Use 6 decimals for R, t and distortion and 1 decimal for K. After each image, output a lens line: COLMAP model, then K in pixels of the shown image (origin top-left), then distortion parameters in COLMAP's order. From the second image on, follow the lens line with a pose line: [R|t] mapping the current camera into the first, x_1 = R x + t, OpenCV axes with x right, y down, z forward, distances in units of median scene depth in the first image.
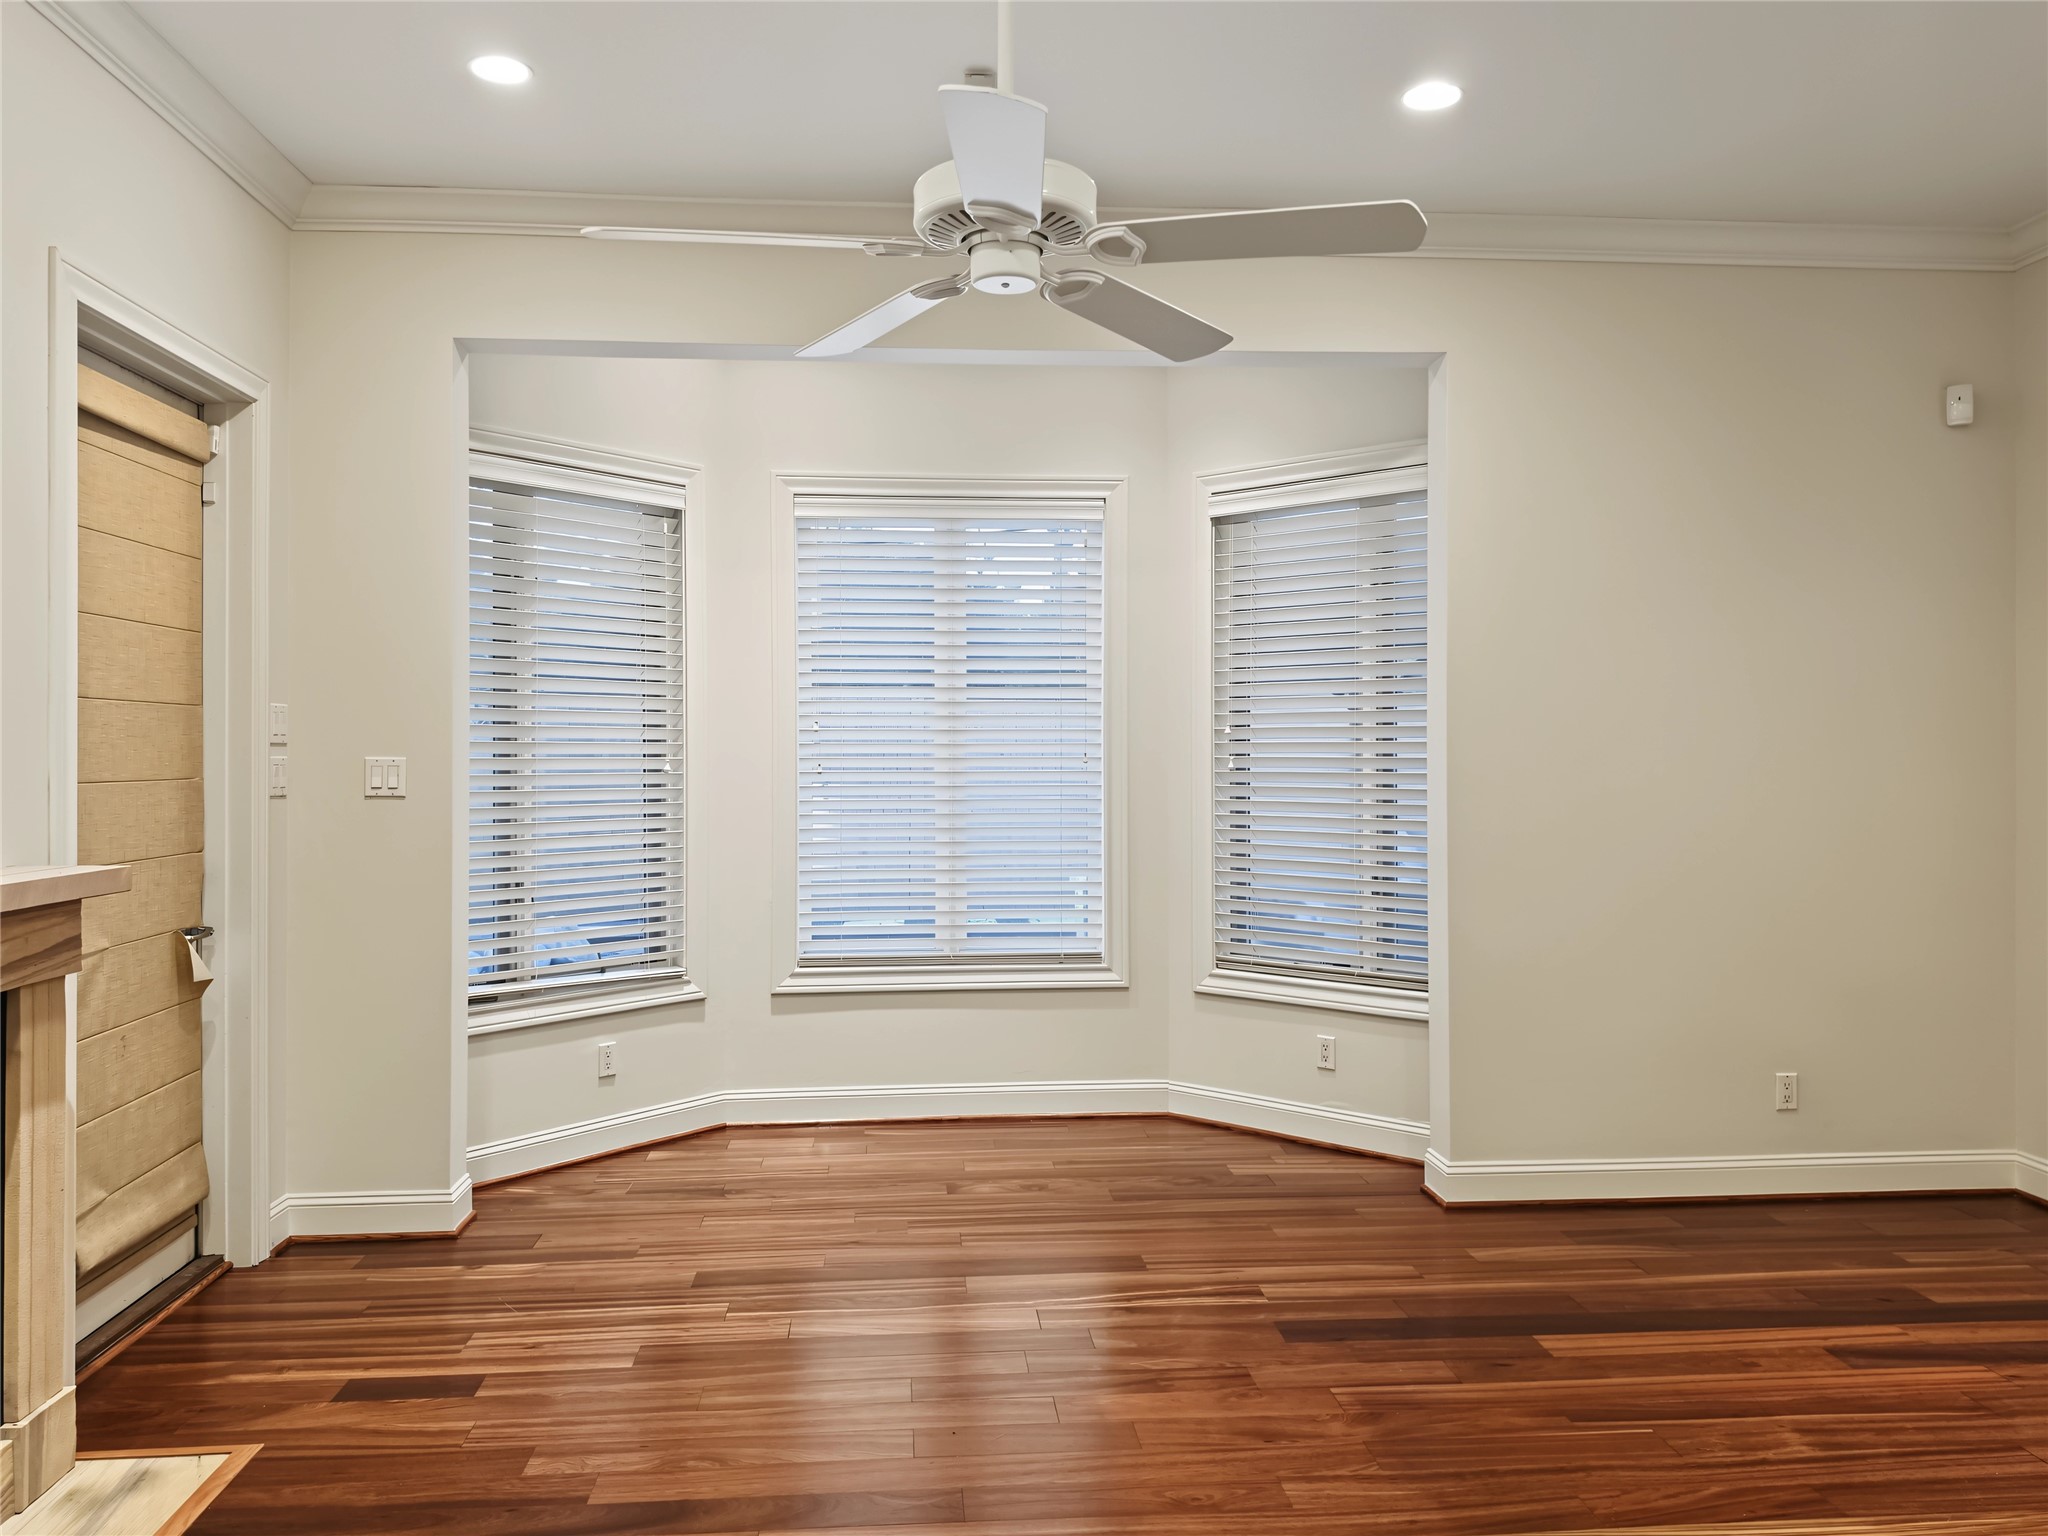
lens RADIAL K [[1493.4, 0, 1023.9], [0, 1493.4, 752.9], [0, 0, 1]] dist [0.118522, -0.158292]
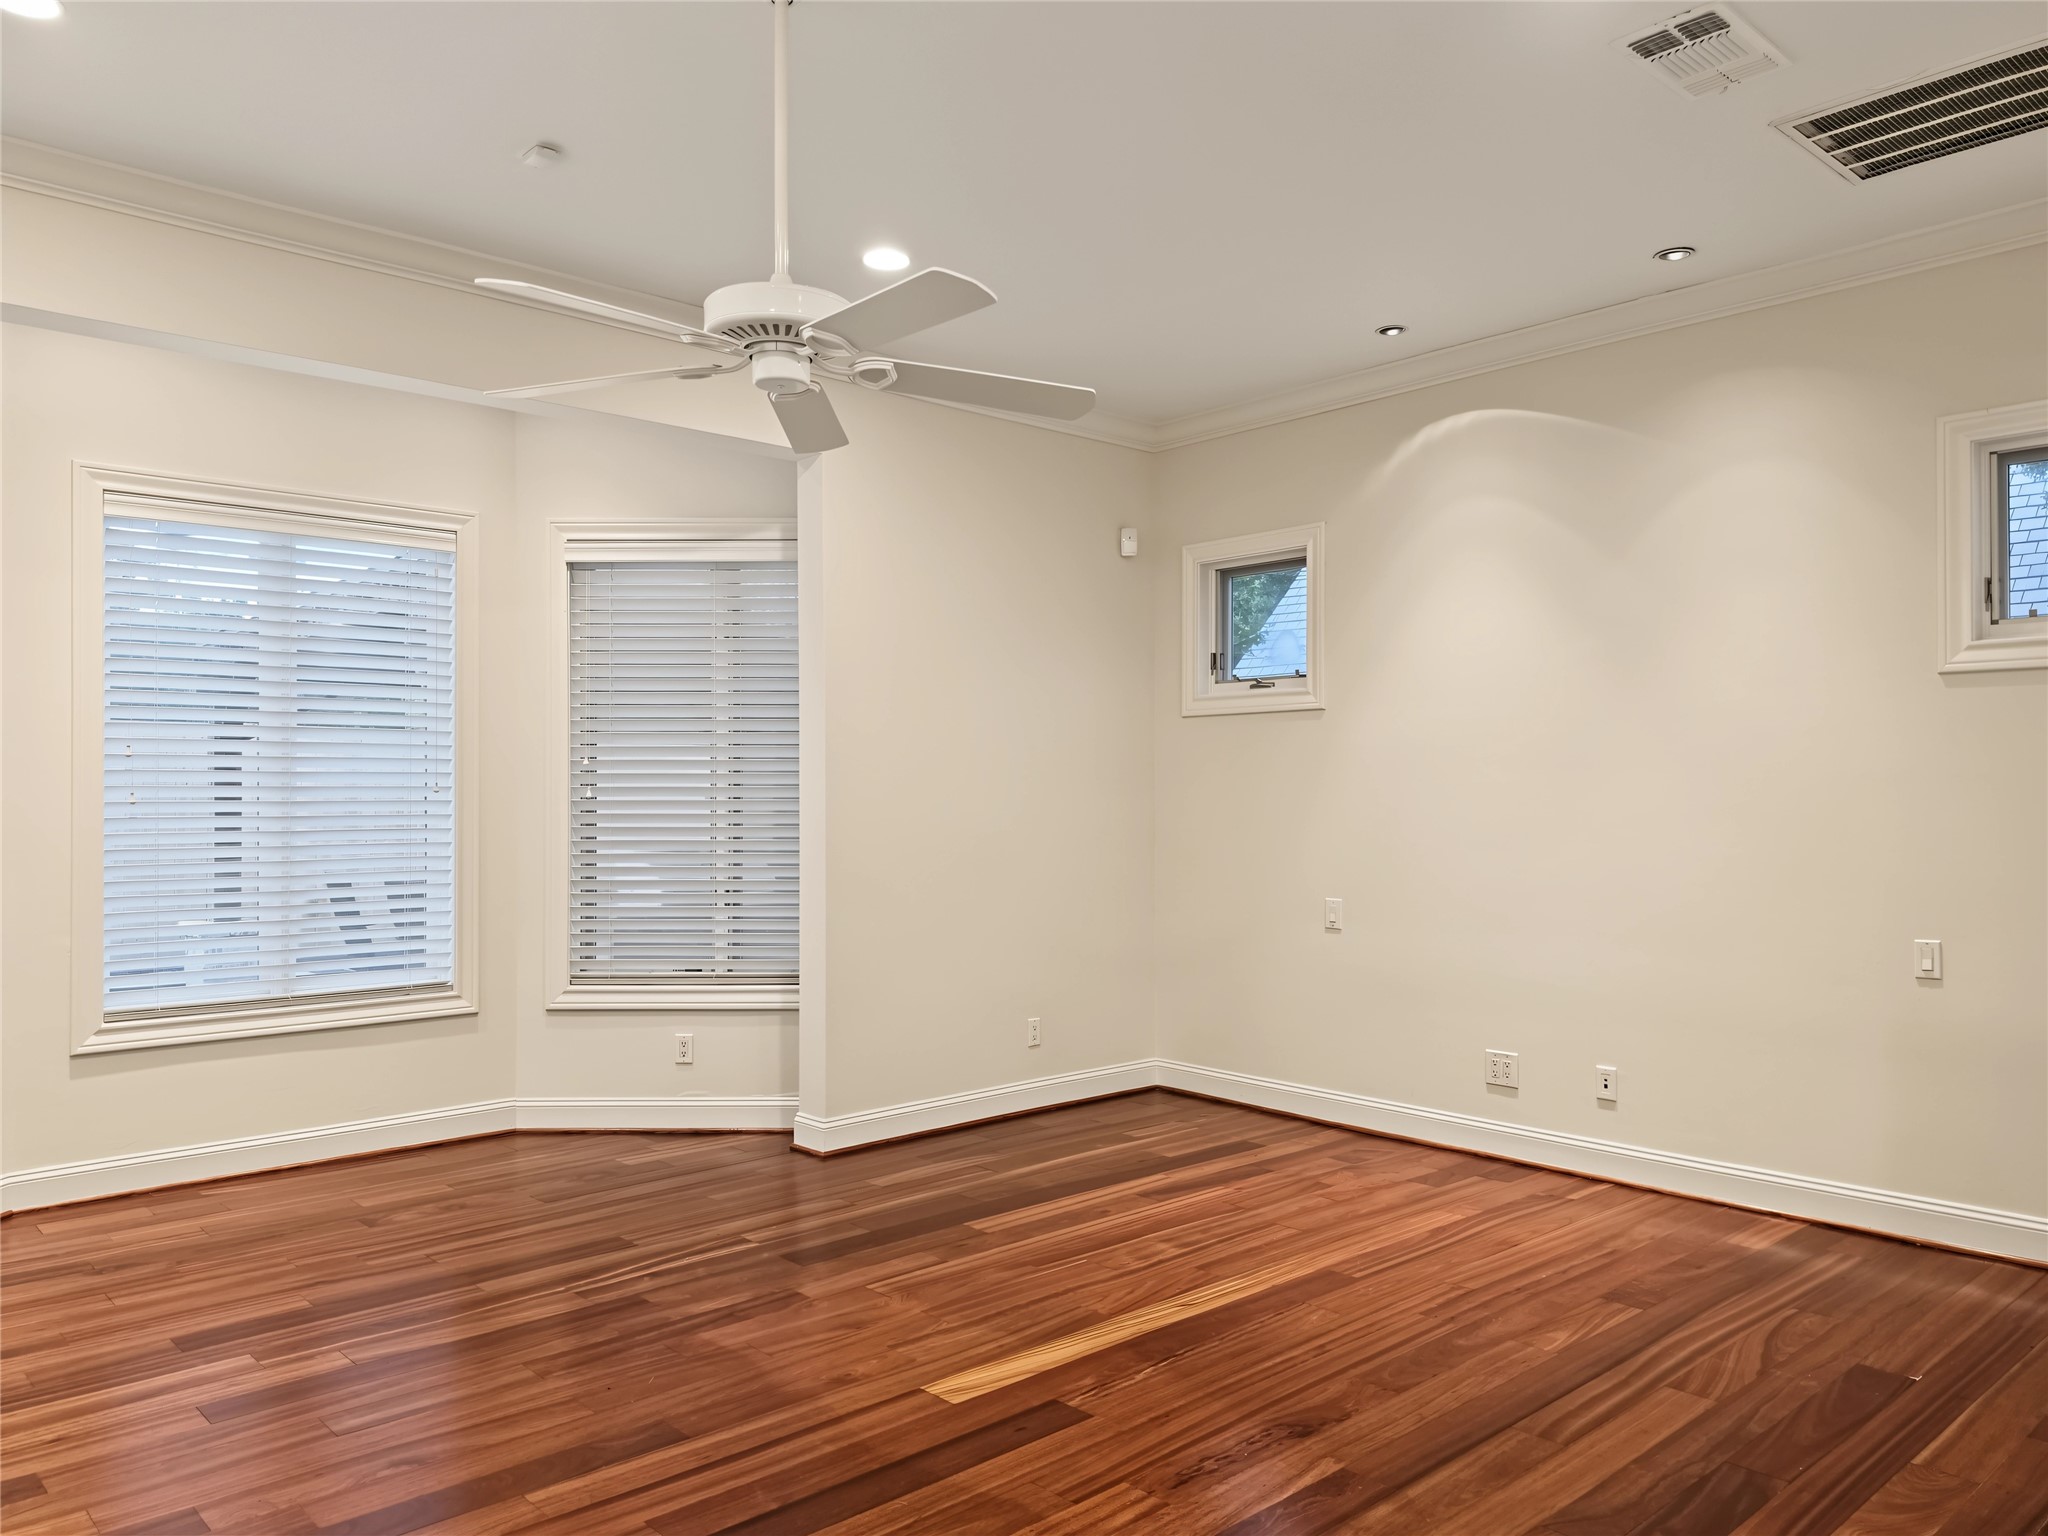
lens RADIAL K [[1457.7, 0, 1017.8], [0, 1457.7, 778.4], [0, 0, 1]] dist [0.110262, -0.144159]
pose [[0.794848, 0.006191, 0.606777, -0.269924], [-0.001133, 0.999961, -0.008719, 0.005880], [-0.606808, 0.006242, 0.794824, -0.027370]]
